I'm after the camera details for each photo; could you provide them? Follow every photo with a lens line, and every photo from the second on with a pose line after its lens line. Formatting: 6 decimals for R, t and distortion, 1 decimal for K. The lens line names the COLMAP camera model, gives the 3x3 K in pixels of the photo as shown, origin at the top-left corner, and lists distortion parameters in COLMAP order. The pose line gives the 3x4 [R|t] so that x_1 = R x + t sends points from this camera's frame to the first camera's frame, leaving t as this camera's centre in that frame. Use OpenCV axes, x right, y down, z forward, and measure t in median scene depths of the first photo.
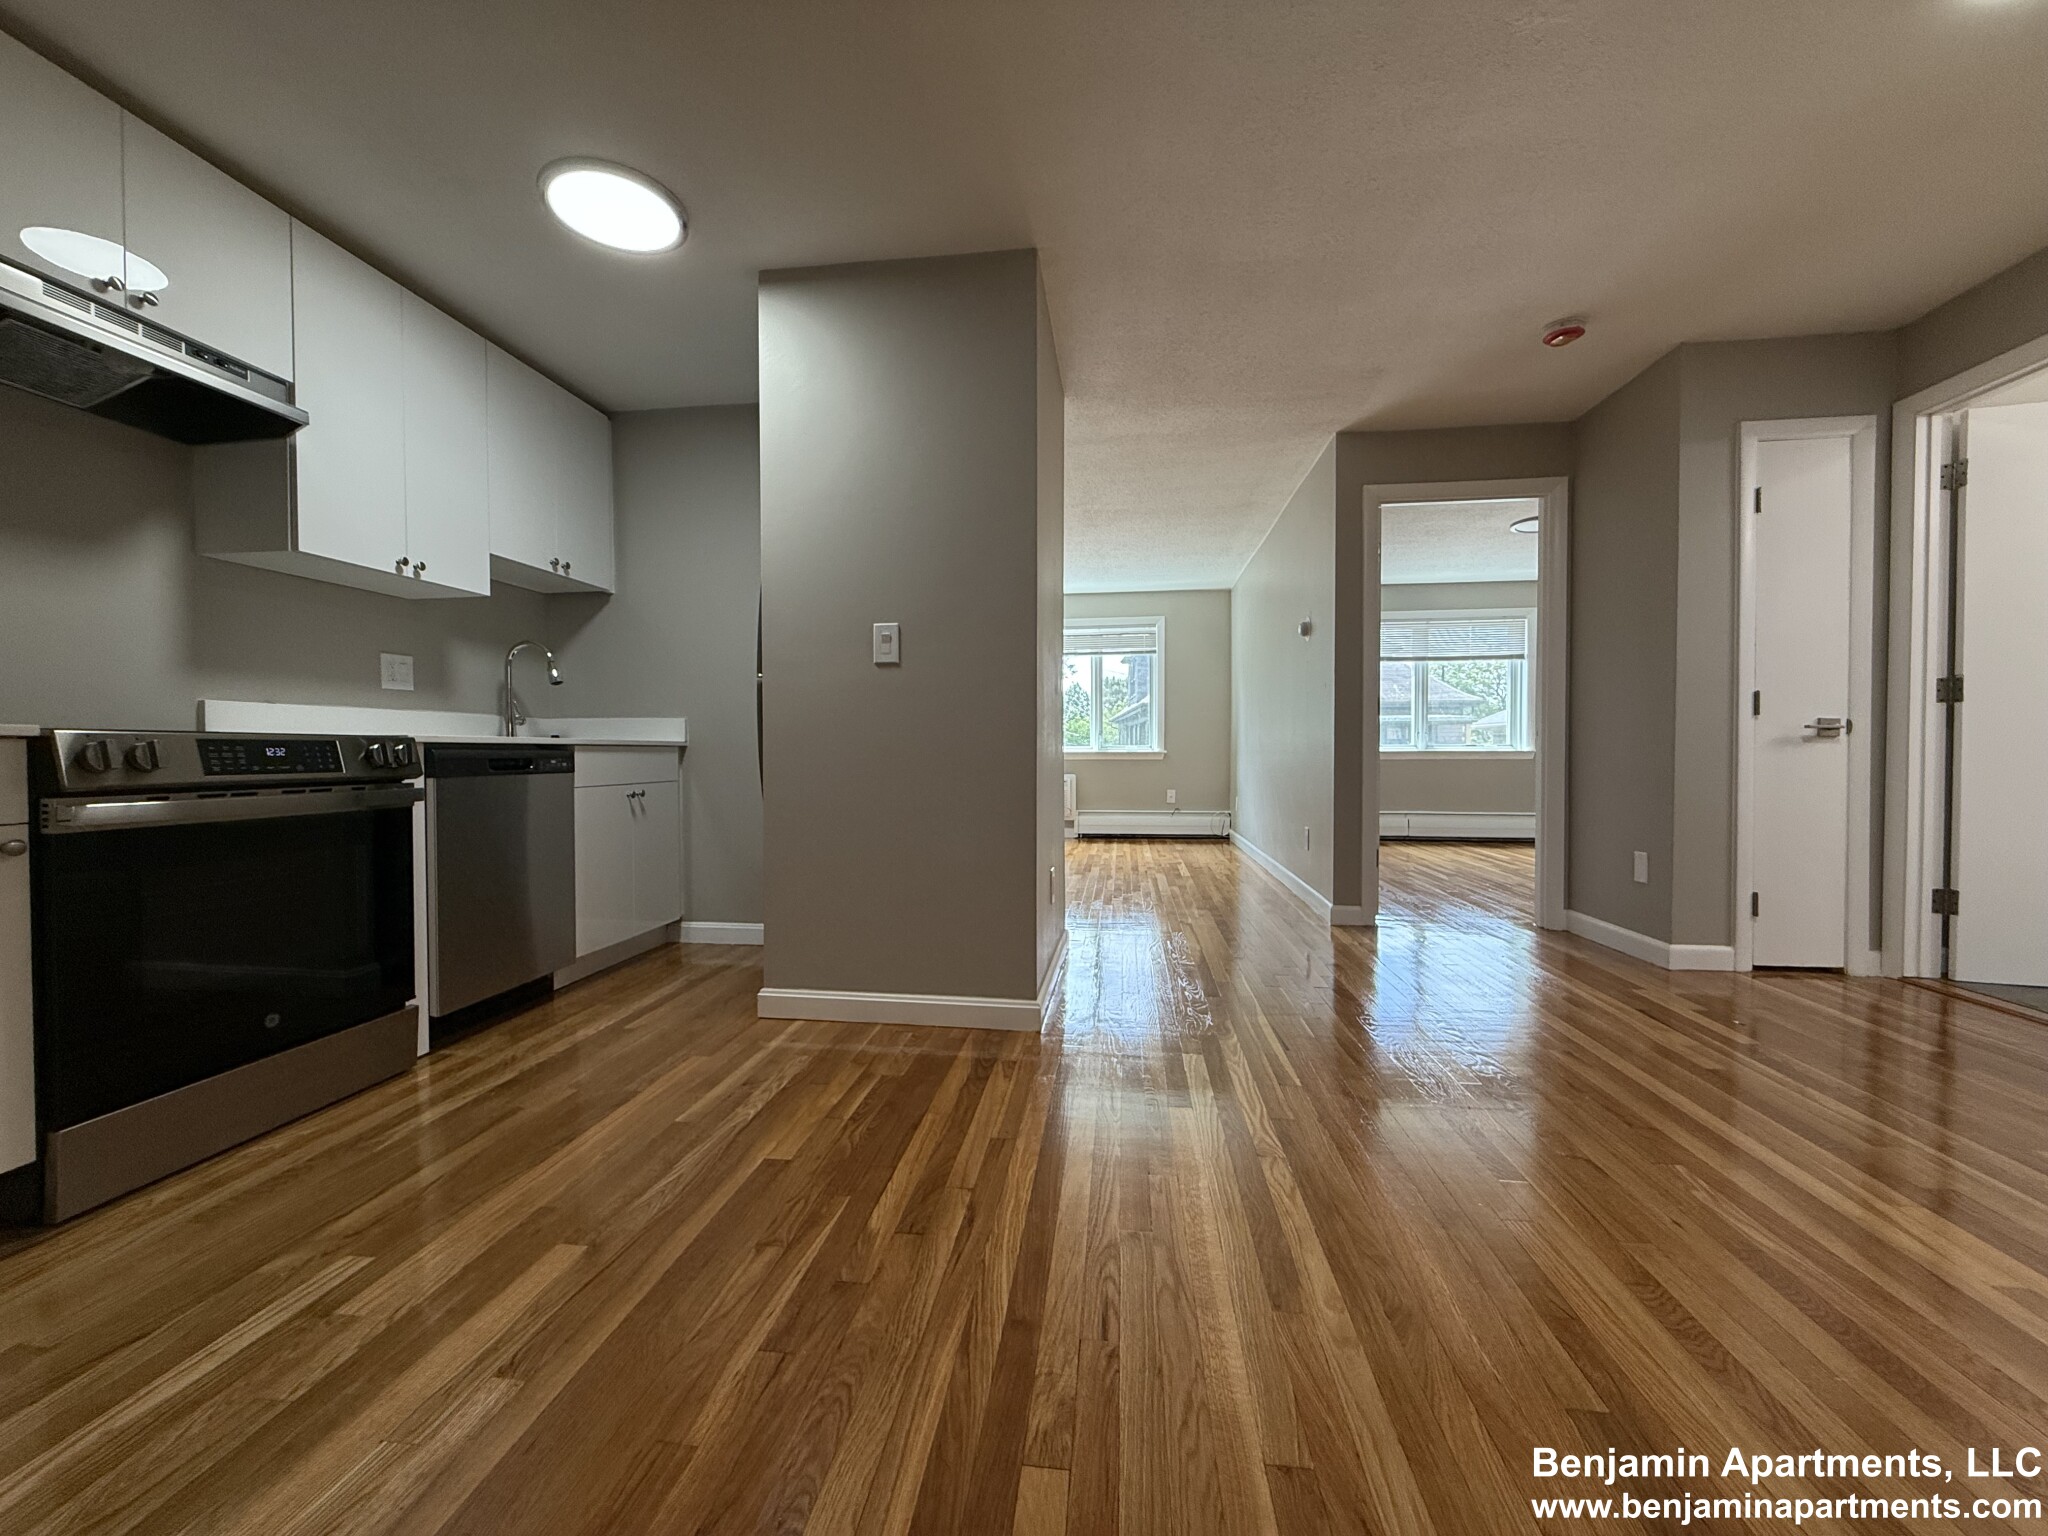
lens RADIAL K [[817.4, 0, 1017.9], [0, 817.4, 765.7], [0, 0, 1]] dist [-0.000353, 0.000288]
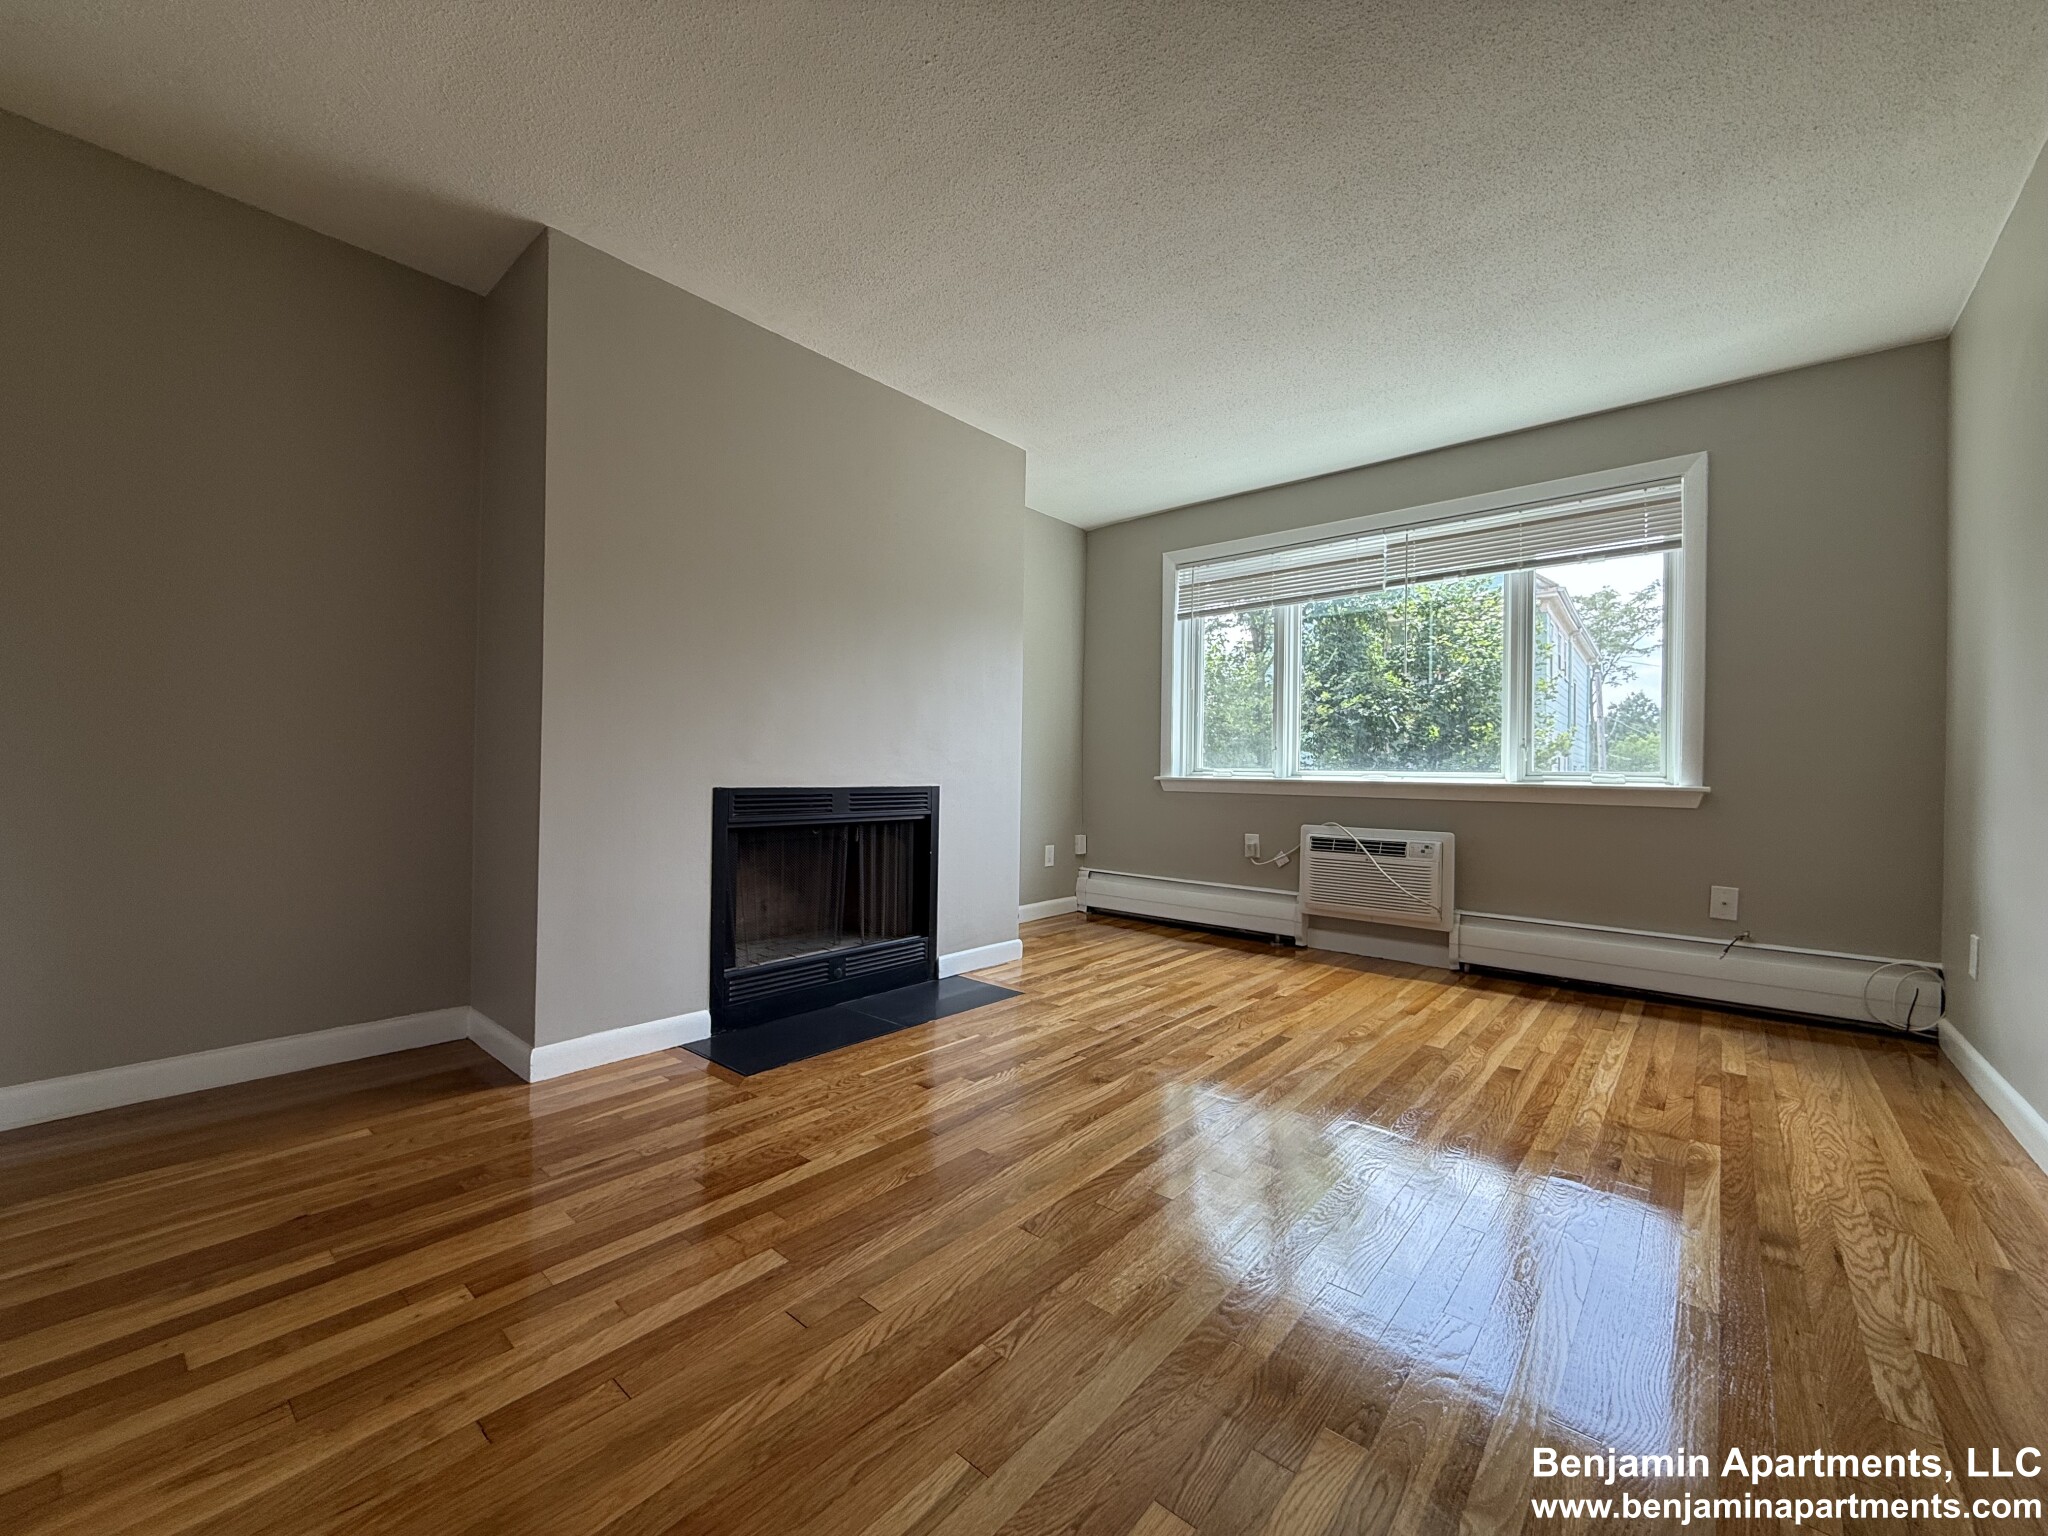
lens RADIAL K [[817.4, 0, 1017.9], [0, 817.4, 765.7], [0, 0, 1]] dist [-0.000353, 0.000288]
pose [[0.834321, 0.012901, -0.551128, 0.330463], [-0.027942, 0.999431, -0.018905, -0.031397], [0.550571, 0.031173, 0.834206, 1.329336]]
